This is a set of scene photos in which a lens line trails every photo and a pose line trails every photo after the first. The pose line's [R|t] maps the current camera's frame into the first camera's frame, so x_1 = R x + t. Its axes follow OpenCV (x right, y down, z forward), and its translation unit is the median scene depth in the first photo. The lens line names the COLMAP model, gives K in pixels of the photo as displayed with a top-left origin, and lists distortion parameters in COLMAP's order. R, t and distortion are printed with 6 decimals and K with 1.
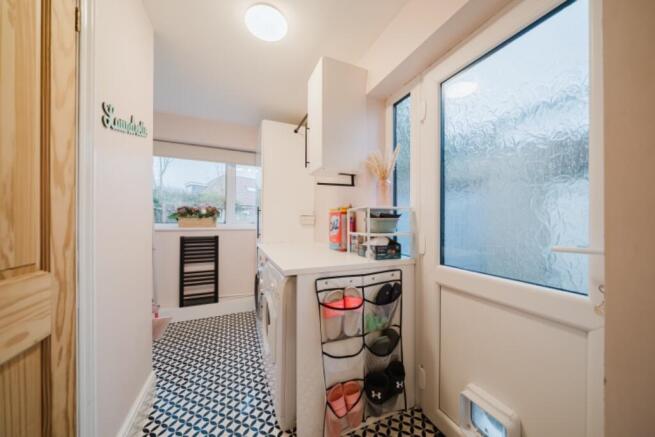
lens RADIAL K [[226.5, 0, 327.6], [0, 226.5, 222.4], [0, 0, 1]] dist [-0.007089, 0.000145]
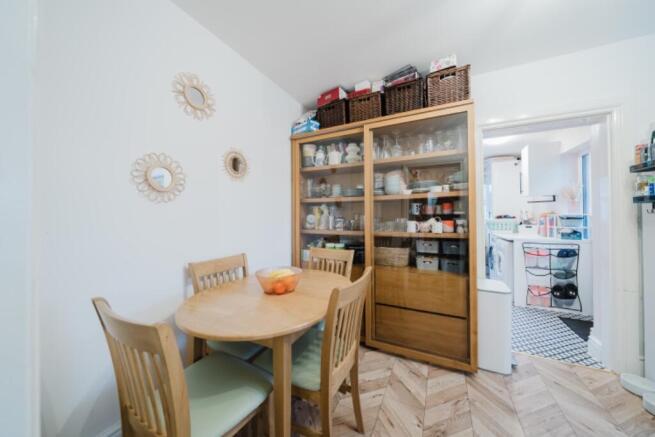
lens RADIAL K [[226.5, 0, 321.9], [0, 226.5, 215.7], [0, 0, 1]] dist [-0.007089, 0.000145]
pose [[0.629311, -0.012410, -0.777054, 0.490618], [0.011108, 0.999914, -0.006974, -0.074779], [0.777074, -0.004243, 0.629395, -2.356270]]
